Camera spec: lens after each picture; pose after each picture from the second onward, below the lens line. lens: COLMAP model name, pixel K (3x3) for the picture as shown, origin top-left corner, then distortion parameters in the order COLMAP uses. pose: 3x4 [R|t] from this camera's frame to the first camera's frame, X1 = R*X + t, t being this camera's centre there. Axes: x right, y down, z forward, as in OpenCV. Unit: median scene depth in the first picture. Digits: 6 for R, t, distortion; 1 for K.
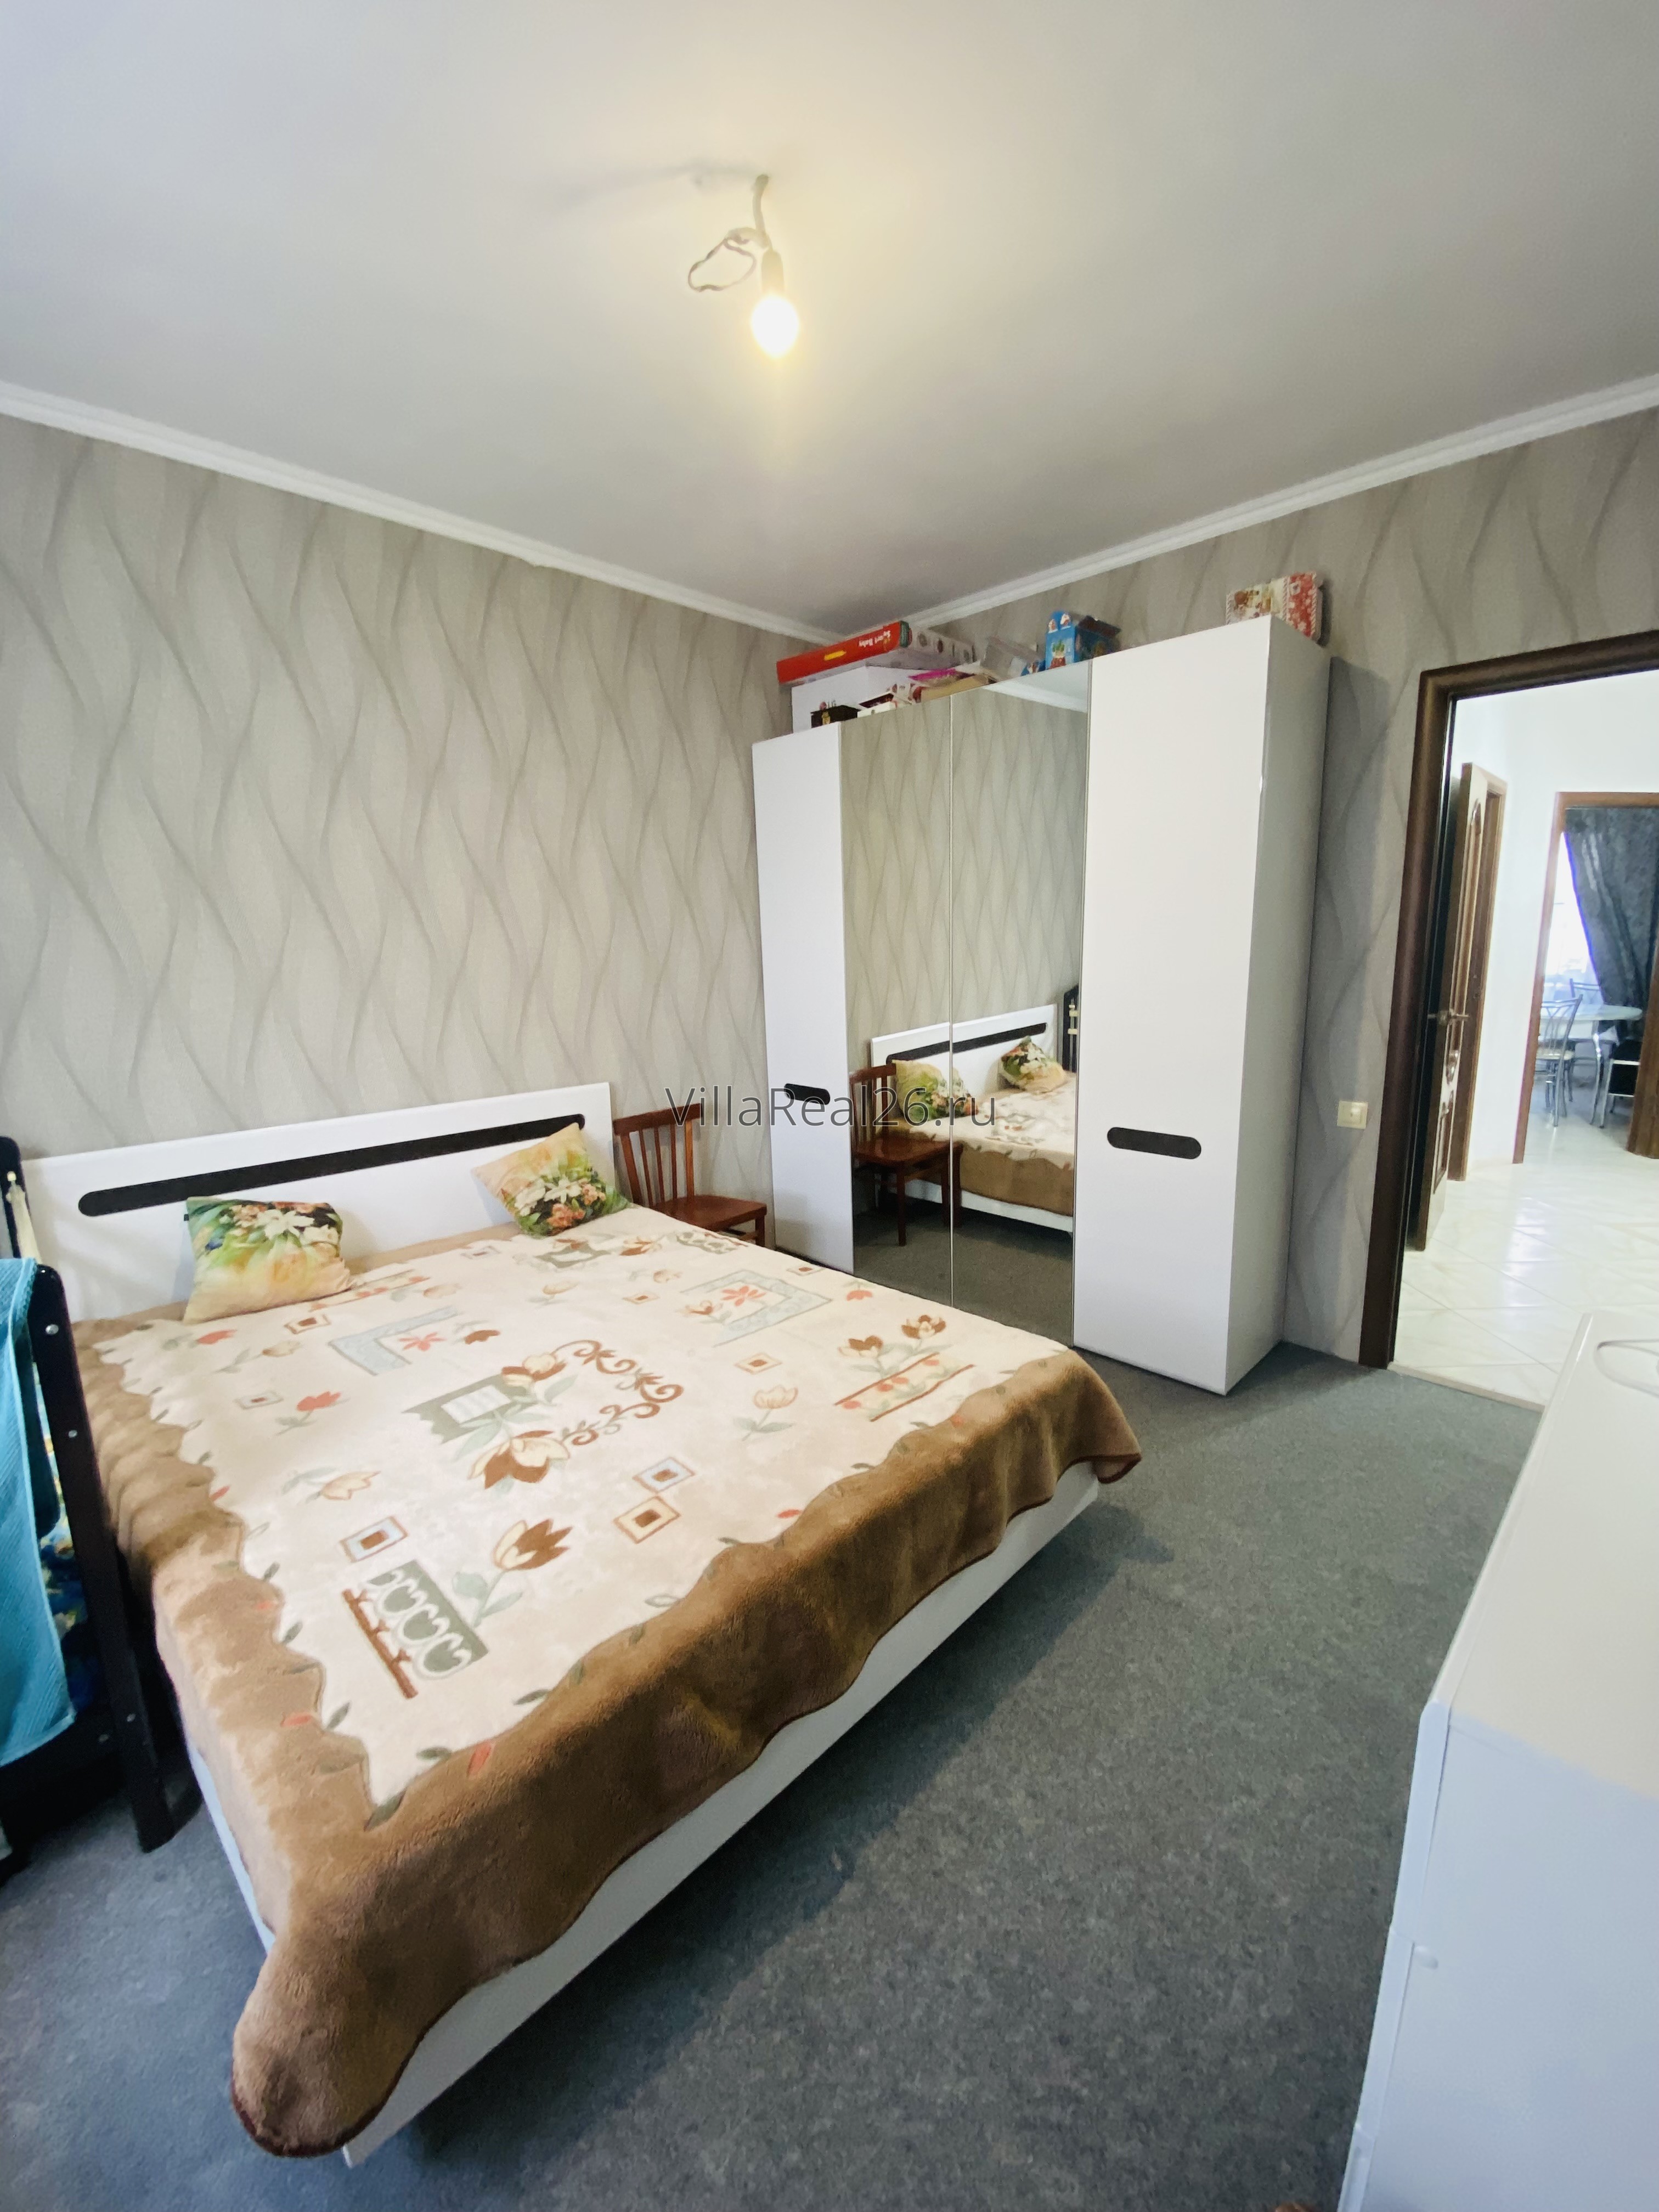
lens RADIAL K [[882.2, 0, 829.5], [0, 882.2, 1106.0], [0, 0, 1]] dist [-0.022020, -0.000195]
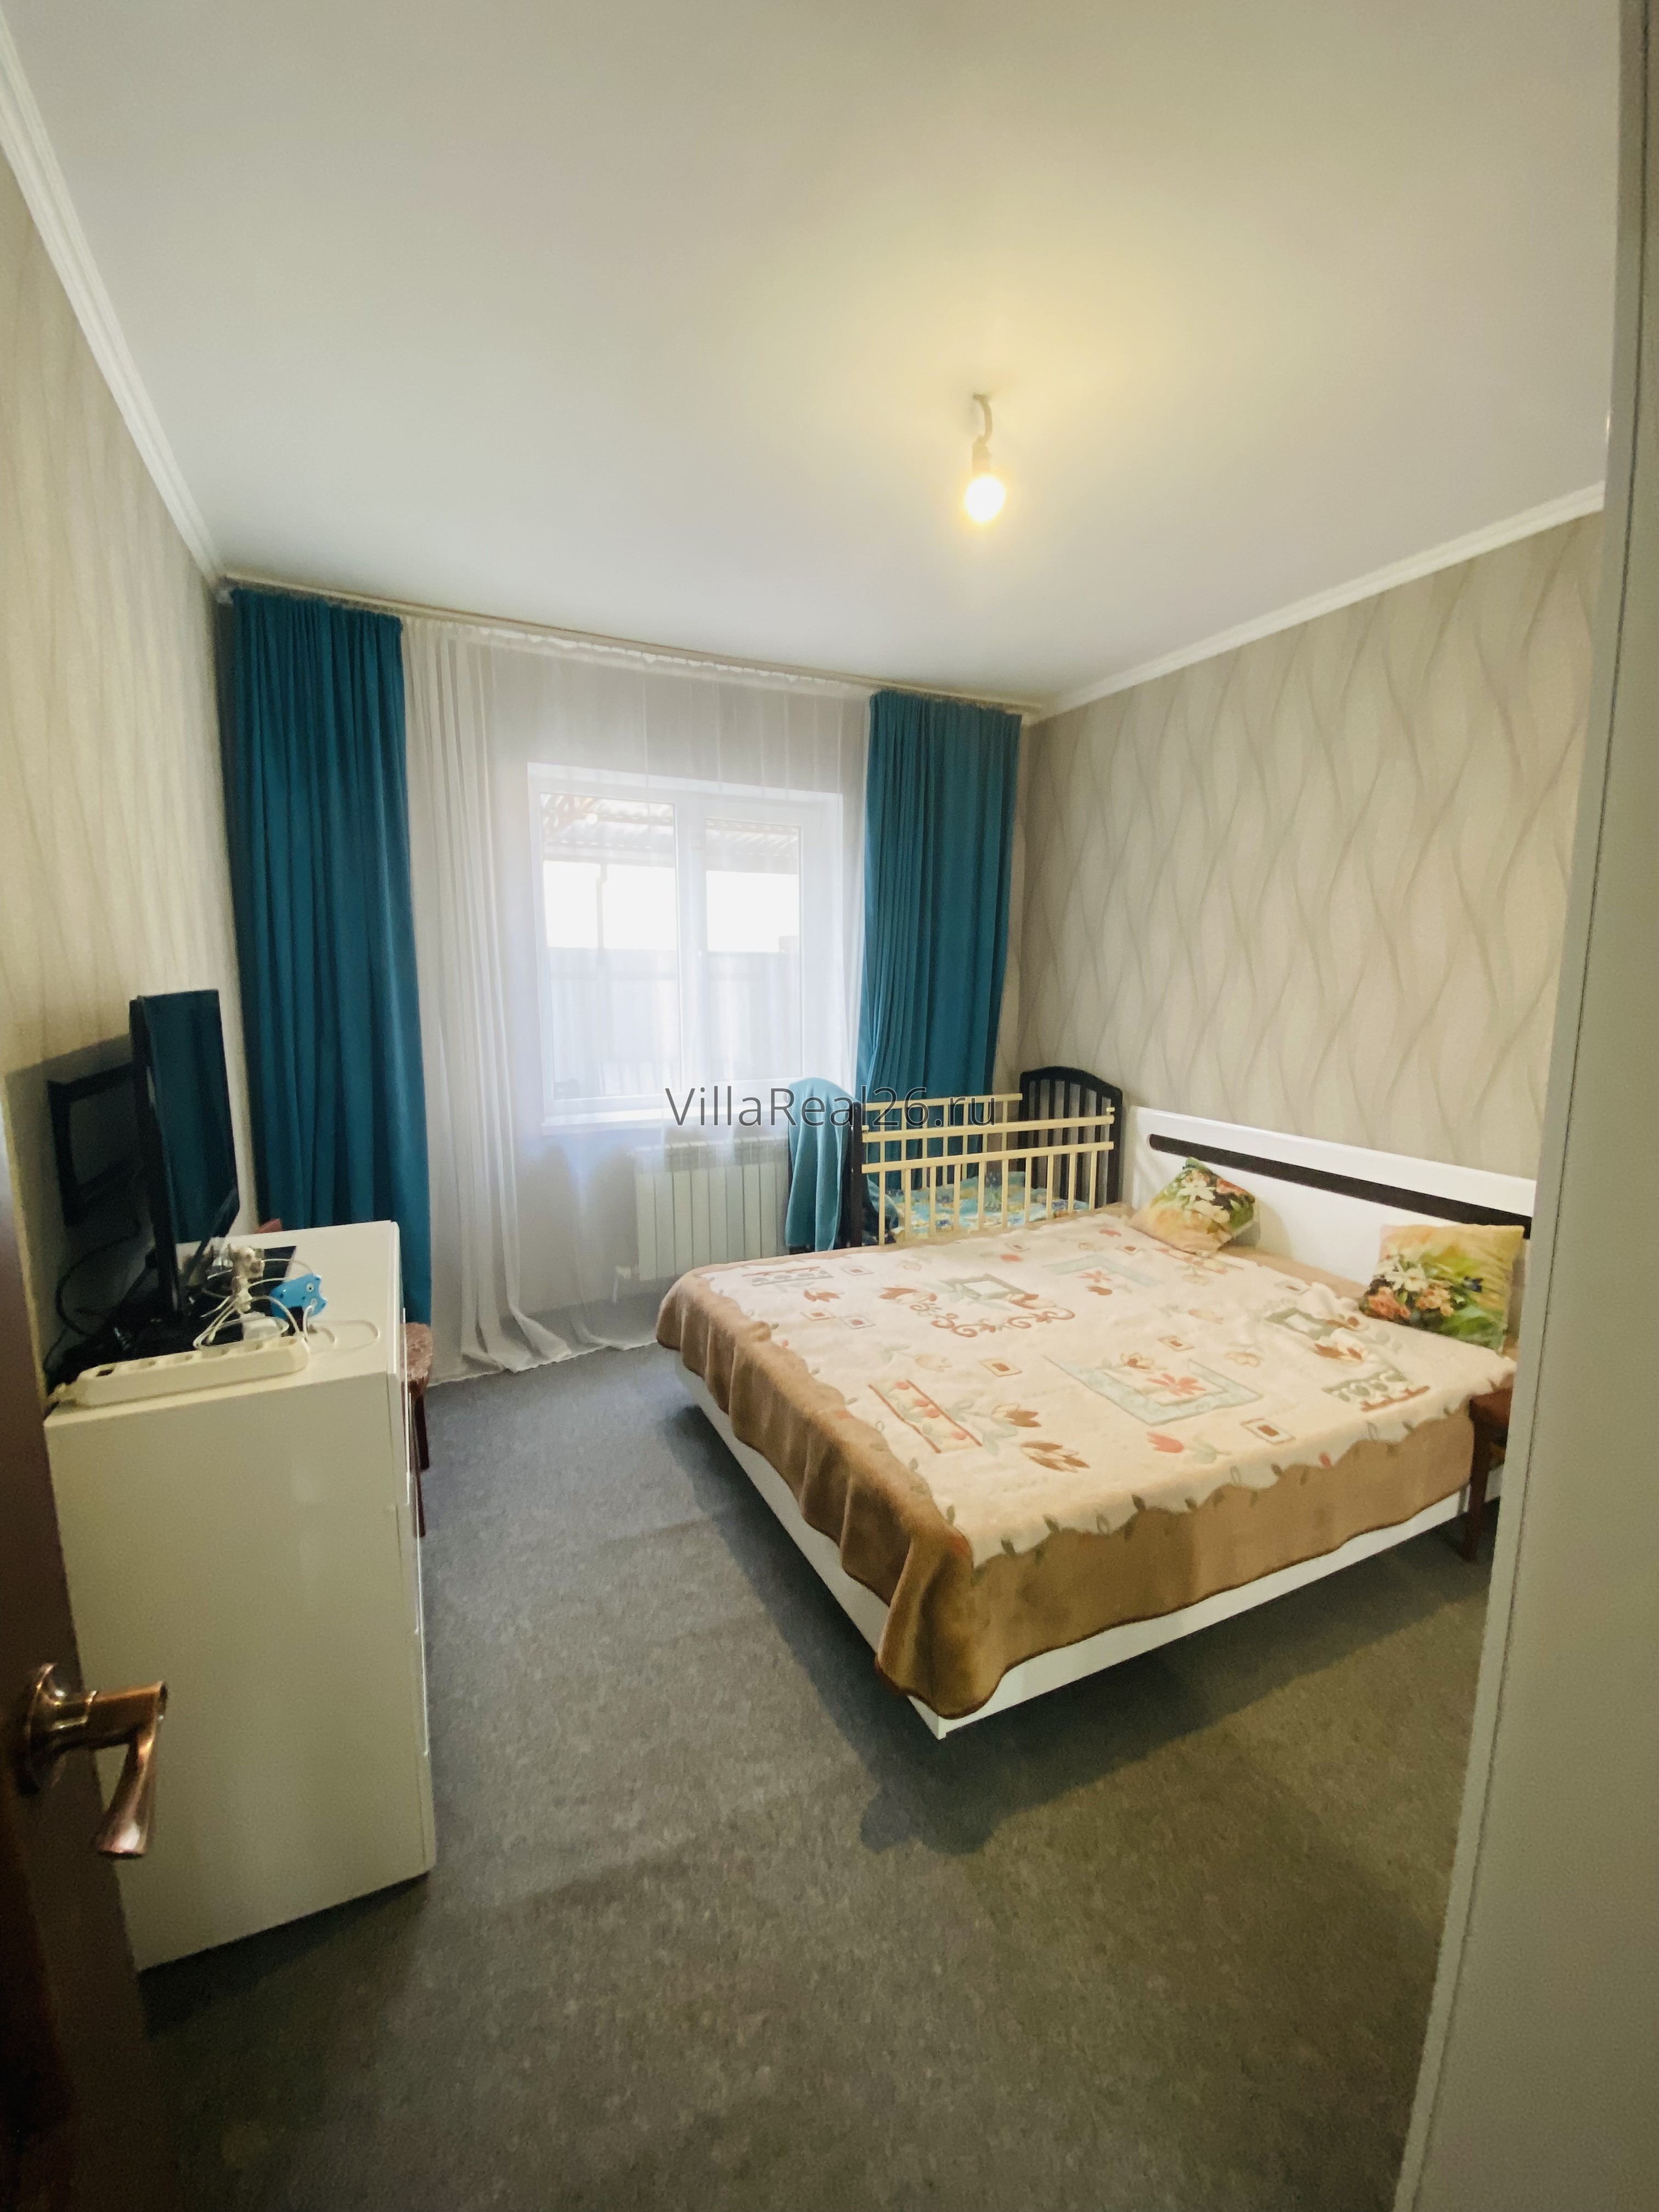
lens RADIAL K [[882.2, 0, 829.5], [0, 882.2, 1106.0], [0, 0, 1]] dist [-0.022020, -0.000195]
pose [[-0.355535, 0.153984, -0.921891, 0.919334], [-0.164111, 0.960728, 0.223762, -0.230293], [0.920143, 0.230847, -0.316302, 0.998276]]
